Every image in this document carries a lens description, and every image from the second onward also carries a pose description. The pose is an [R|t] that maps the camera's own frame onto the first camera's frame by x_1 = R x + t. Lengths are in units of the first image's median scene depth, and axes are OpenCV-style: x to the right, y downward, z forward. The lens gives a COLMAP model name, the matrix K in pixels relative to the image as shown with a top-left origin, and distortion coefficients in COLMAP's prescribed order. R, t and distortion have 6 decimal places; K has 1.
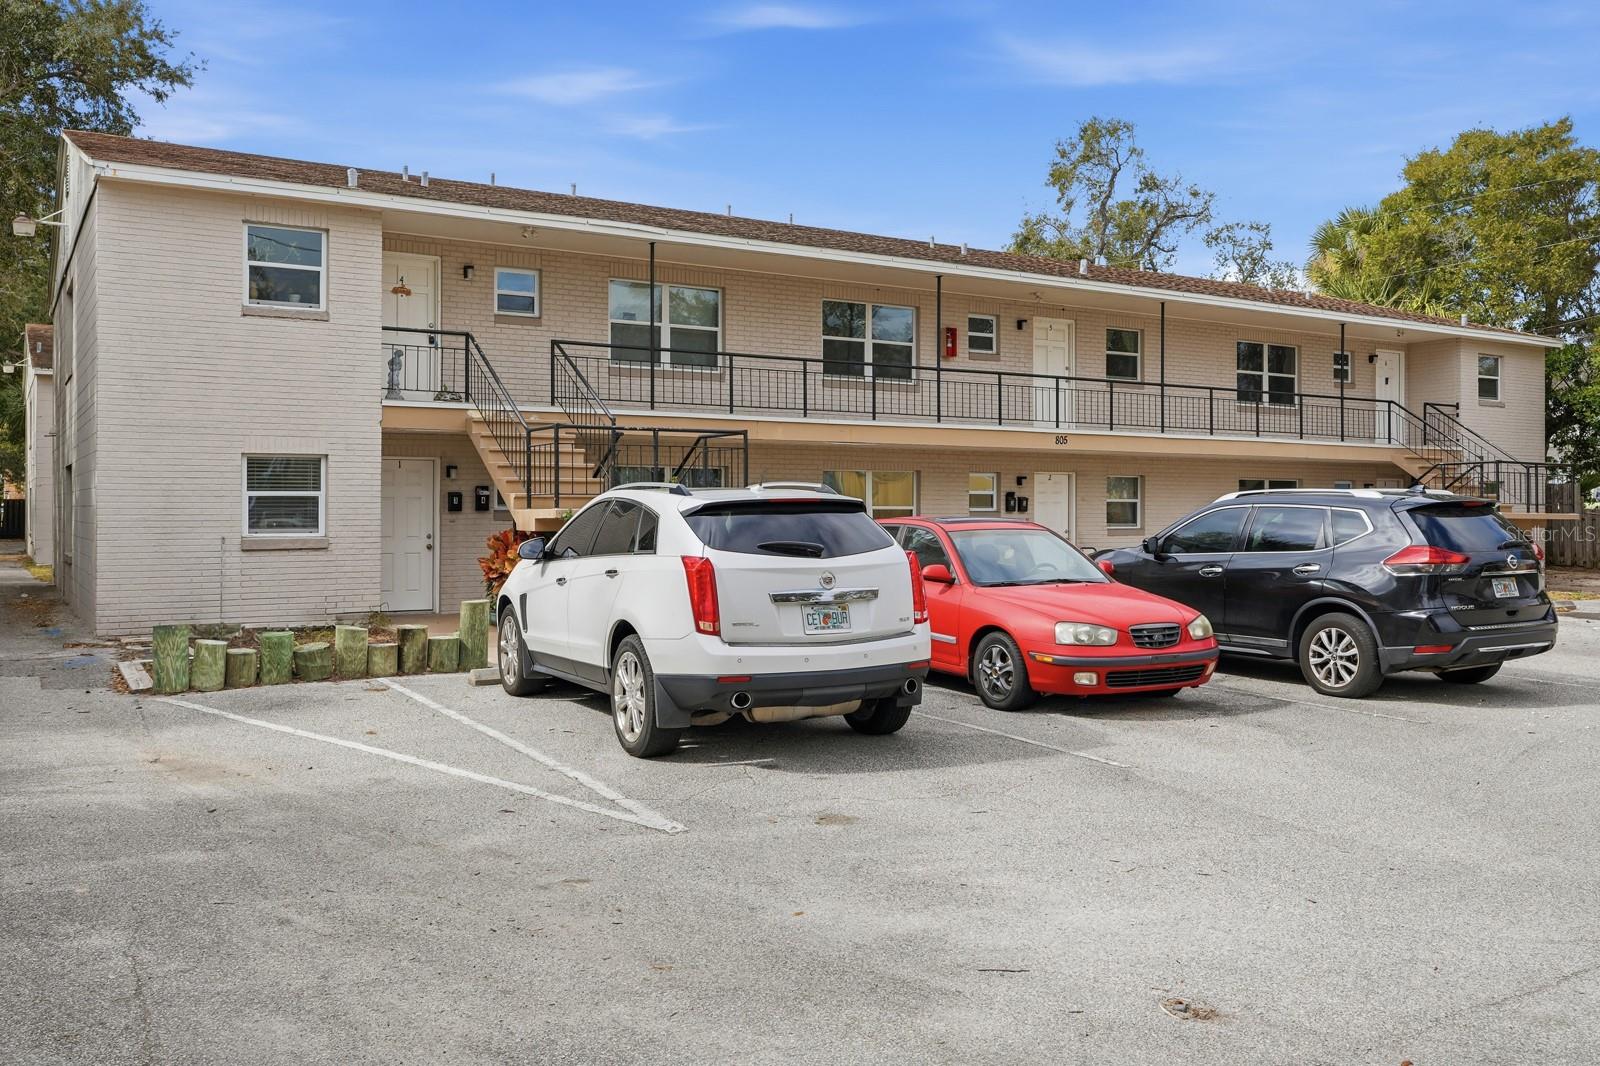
lens RADIAL K [[1329.4, 0, 802.7], [0, 1329.4, 482.0], [0, 0, 1]] dist [0.007646, -0.006959]
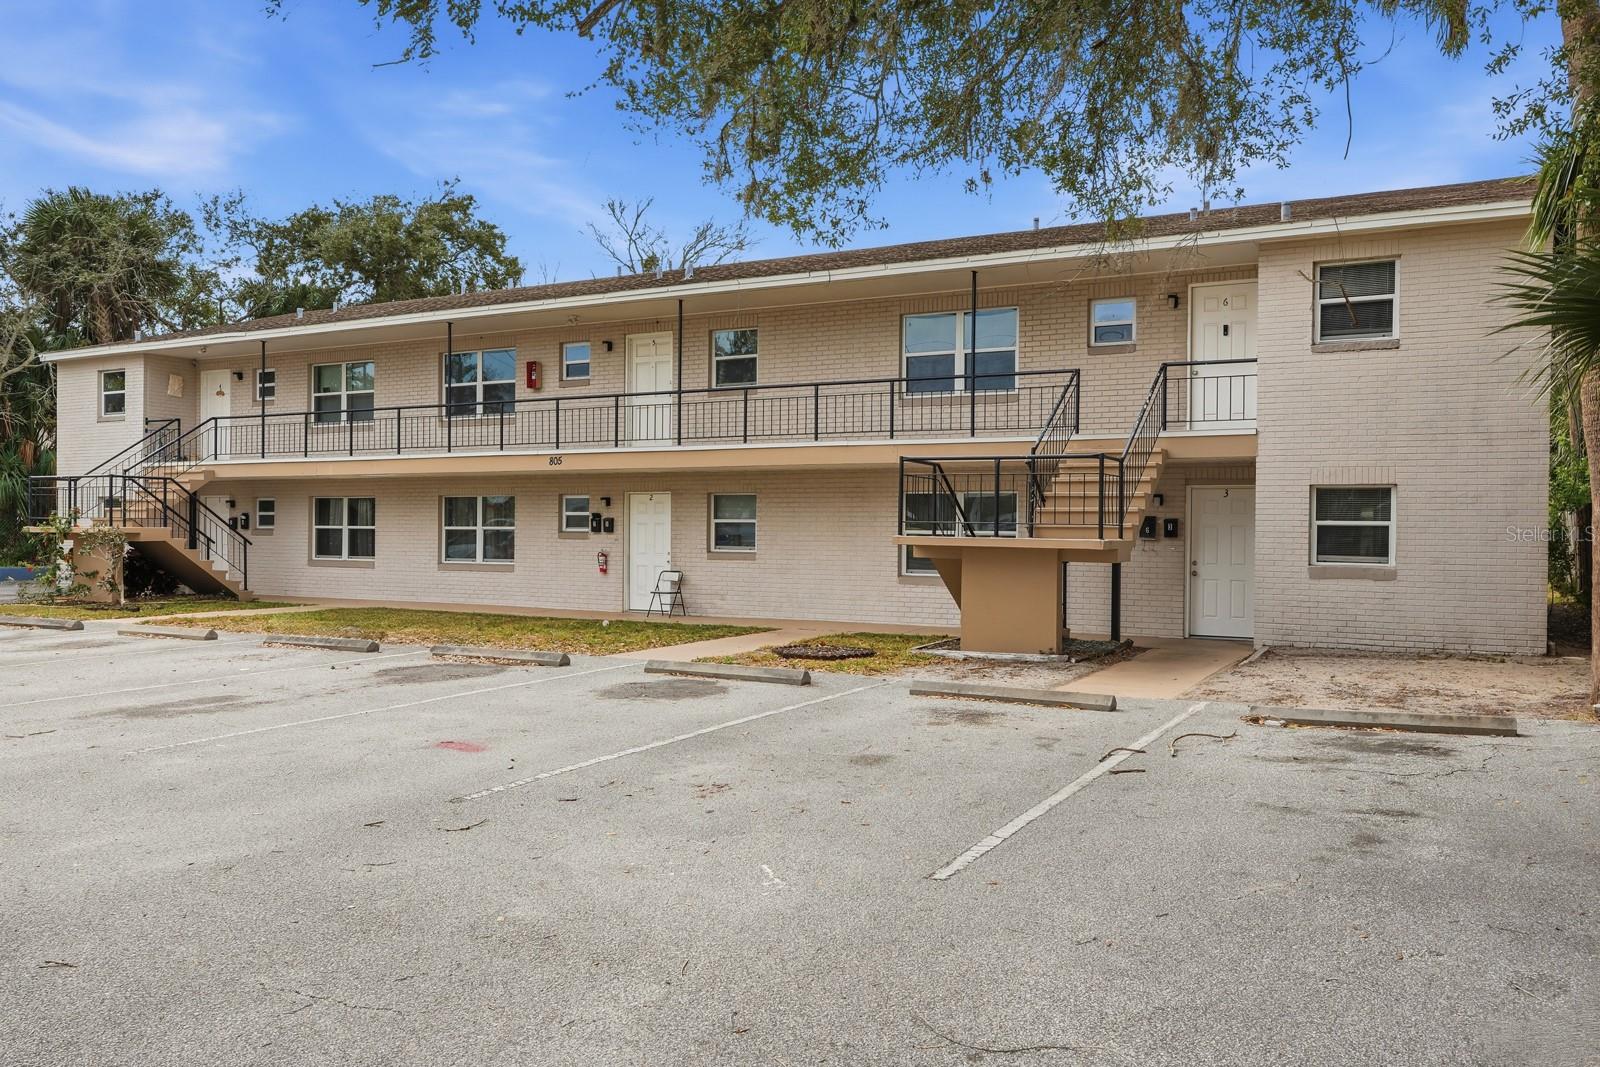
lens RADIAL K [[1262.6, 0, 800.0], [0, 1262.6, 533.5], [0, 0, 1]] dist [0.005272, 0.006414]
pose [[0.500846, 0.001943, -0.865534, 1.298408], [0.011379, 0.999896, 0.008829, 0.020385], [0.865462, -0.014271, 0.500772, 0.785707]]
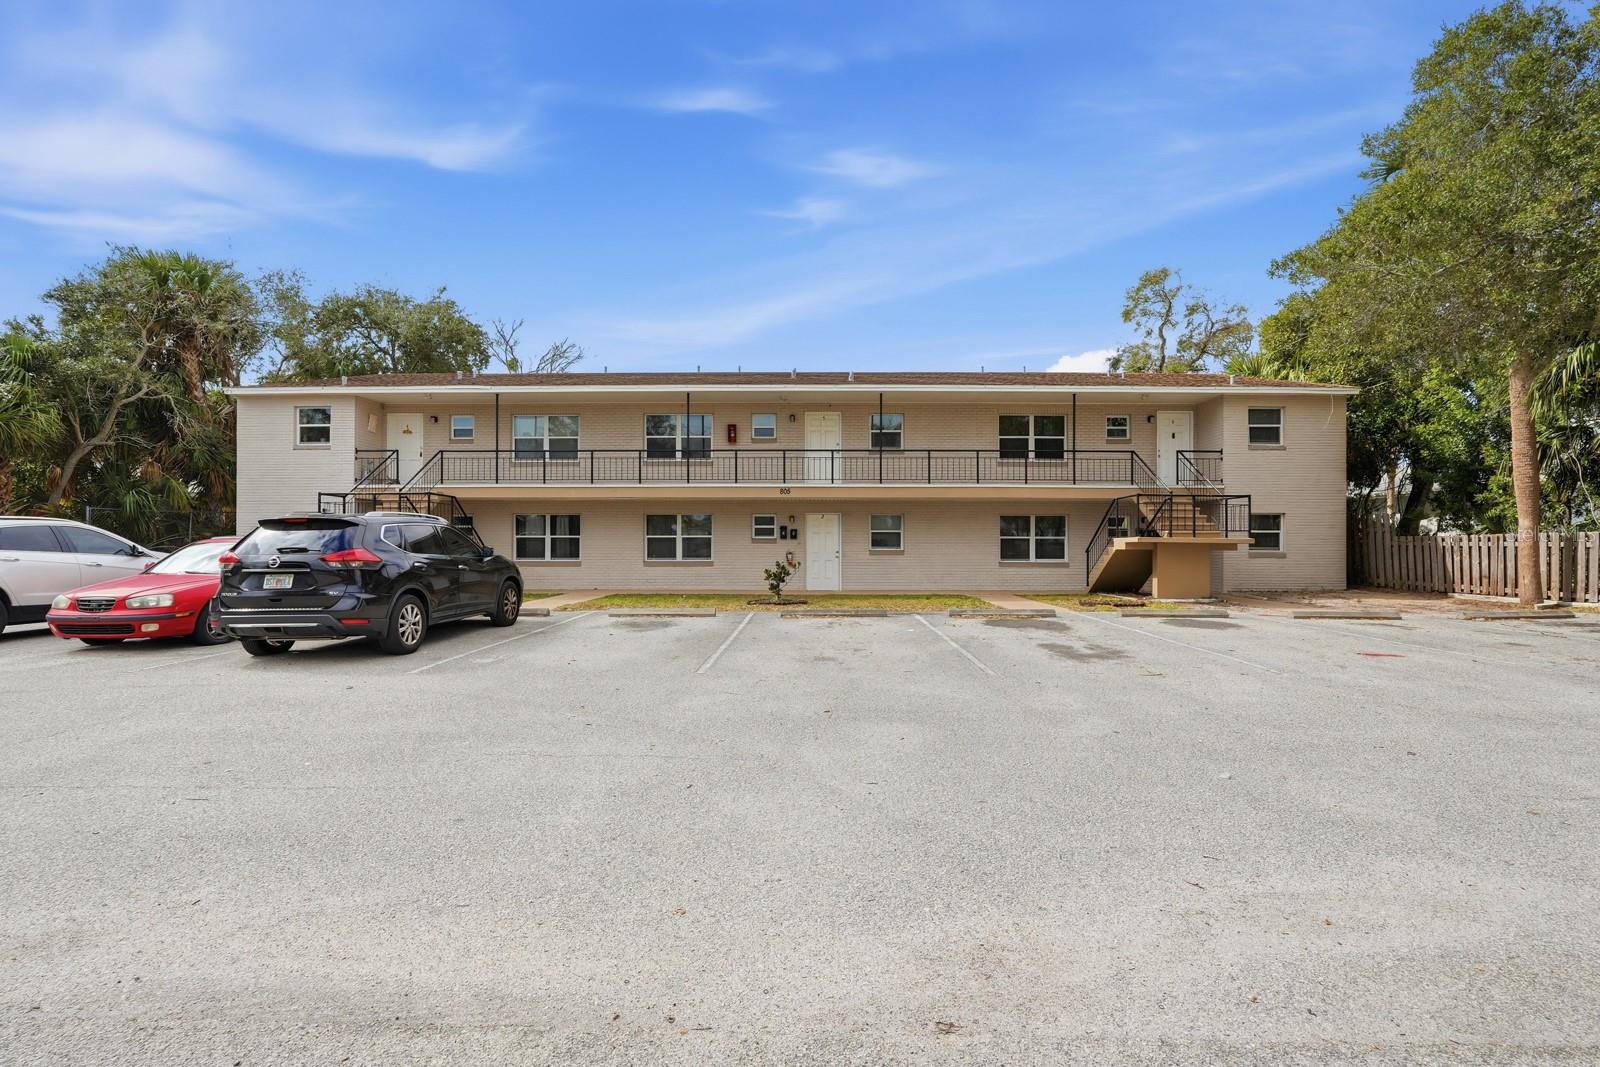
lens RADIAL K [[674.6, 0, 800.0], [0, 674.6, 533.5], [0, 0, 1]] dist [-0.020175, 0.000055]
pose [[0.852749, -0.007021, -0.522273, 0.710378], [0.012255, 0.999903, 0.006567, 0.013831], [0.522177, -0.012000, 0.852753, 0.402638]]
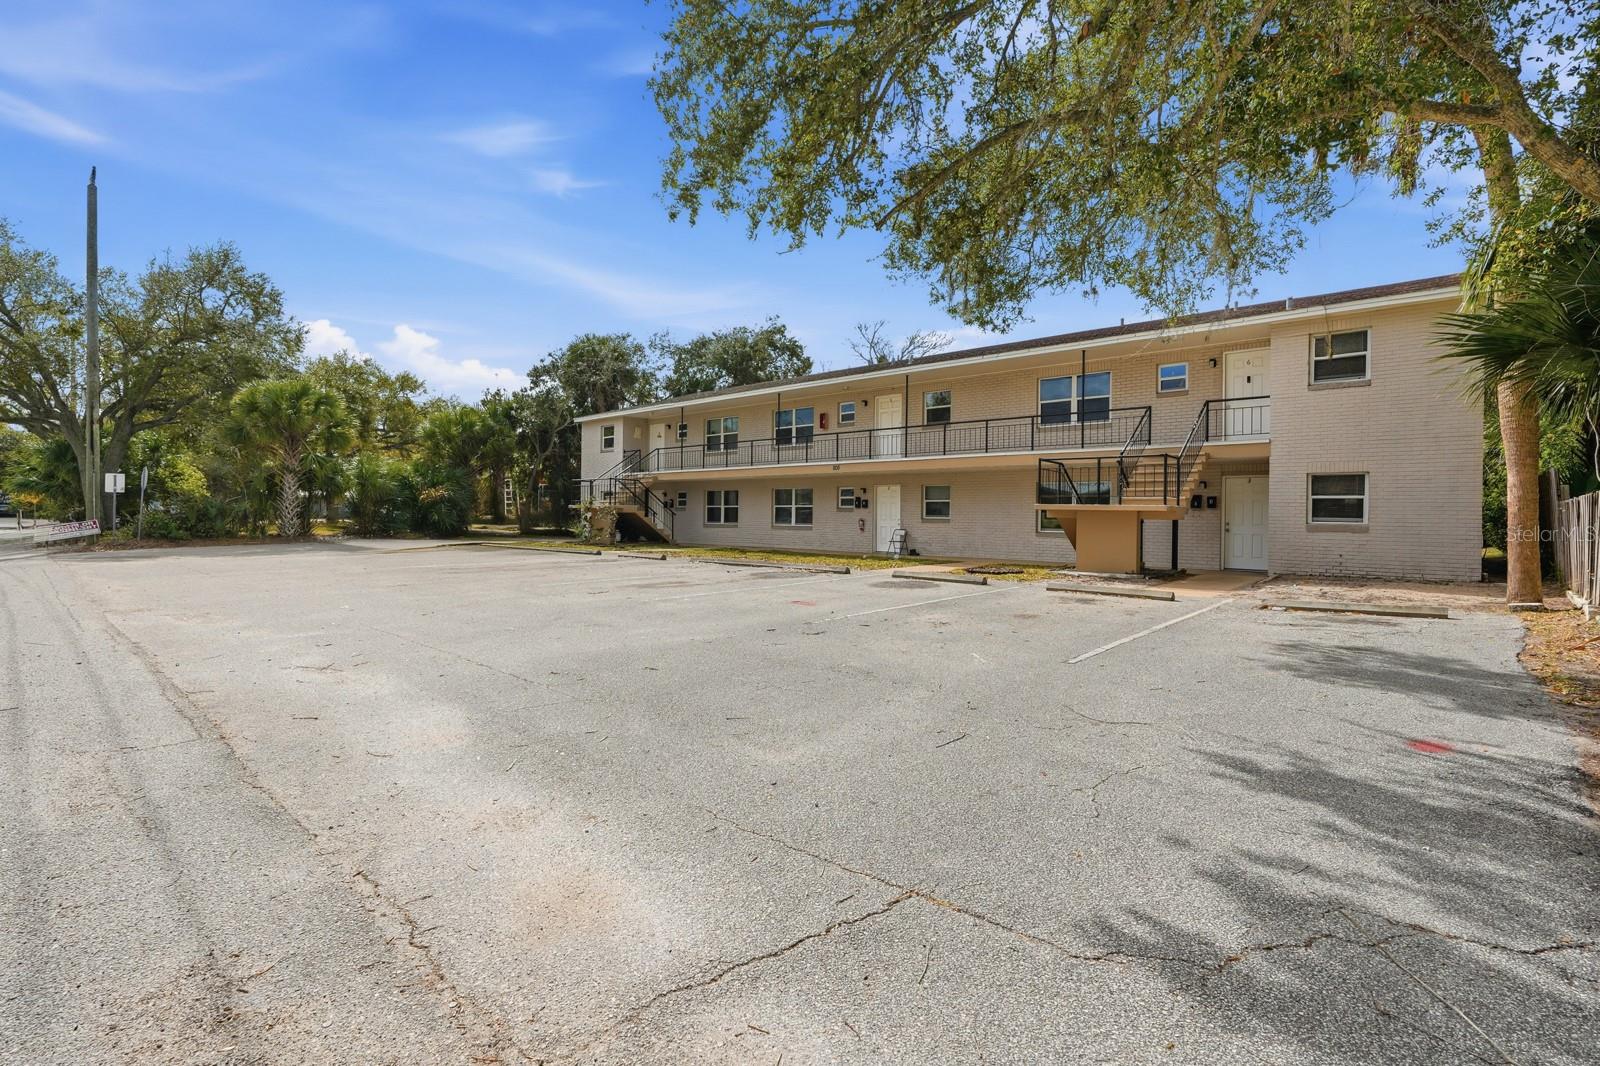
lens RADIAL K [[737.9, 0, 796.8], [0, 737.9, 512.2], [0, 0, 1]] dist [-0.003542, 0.000746]
pose [[0.290423, -0.004376, -0.956888, 1.328895], [0.010504, 0.999944, -0.001385, 0.035180], [0.956841, -0.009649, 0.290452, 0.757064]]
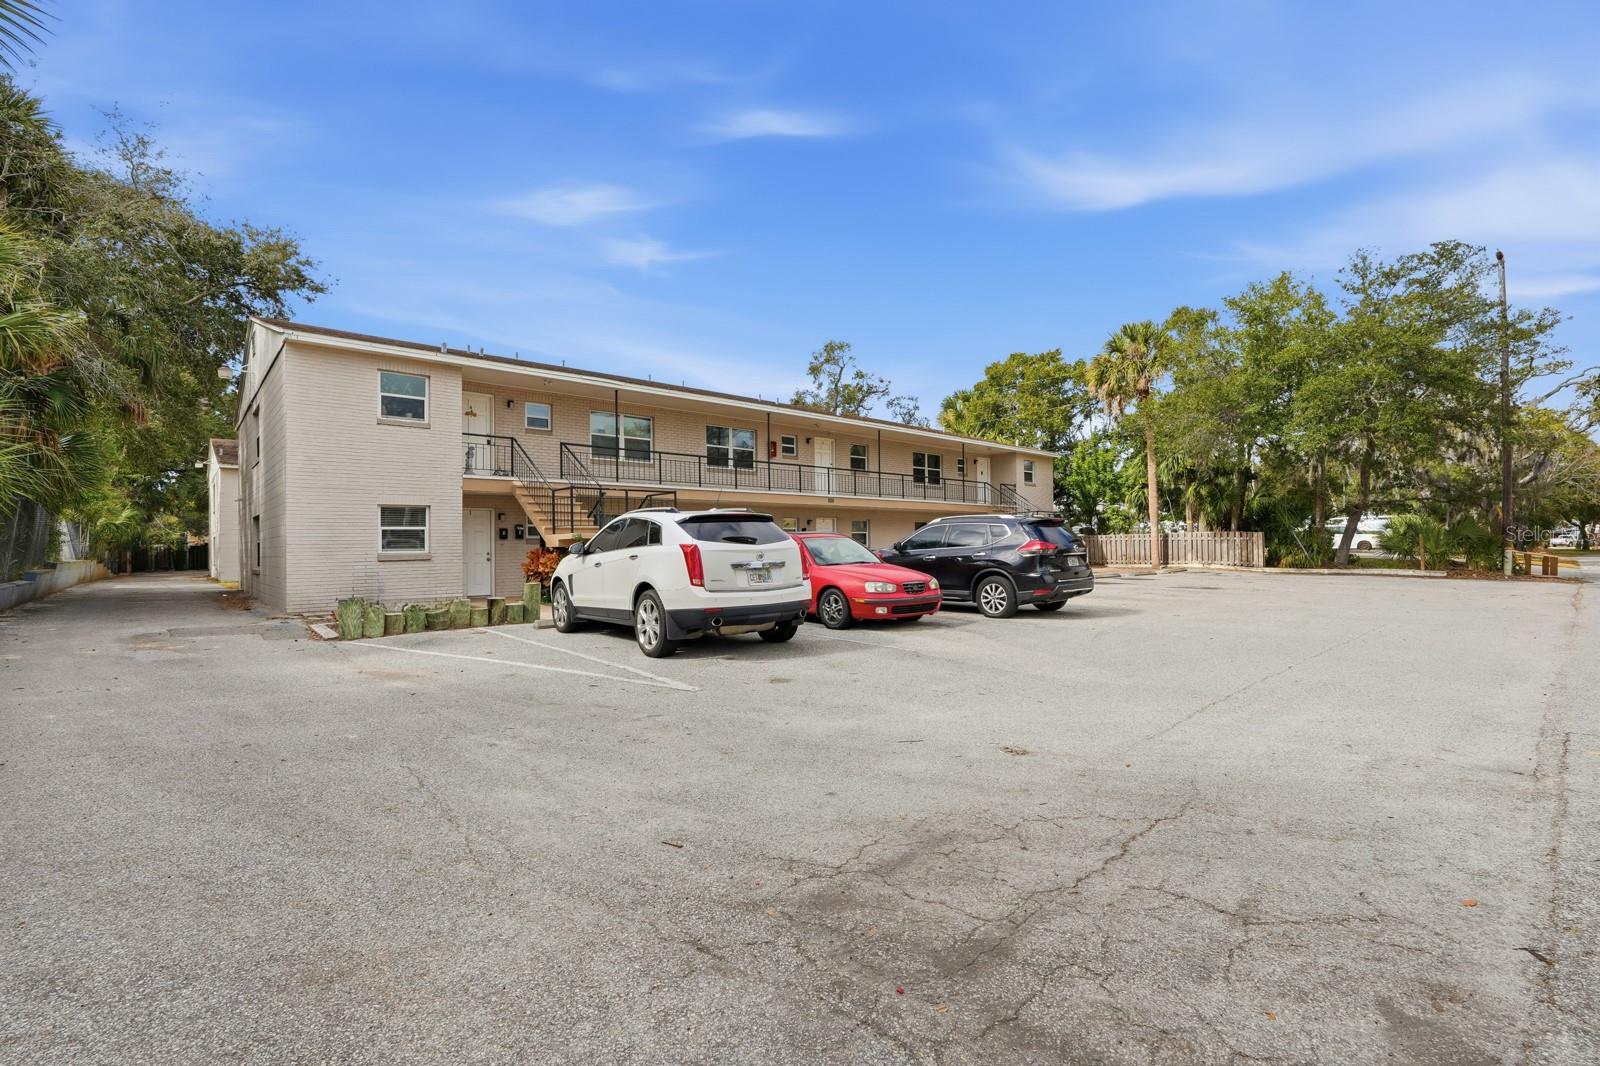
lens RADIAL K [[700.1, 0, 800.0], [0, 700.1, 533.0], [0, 0, 1]] dist [-0.006920, 0.000319]
pose [[0.982879, -0.010937, 0.183926, -0.042785], [0.010971, 0.999939, 0.000835, 0.016590], [-0.183924, 0.001197, 0.982940, 0.013306]]
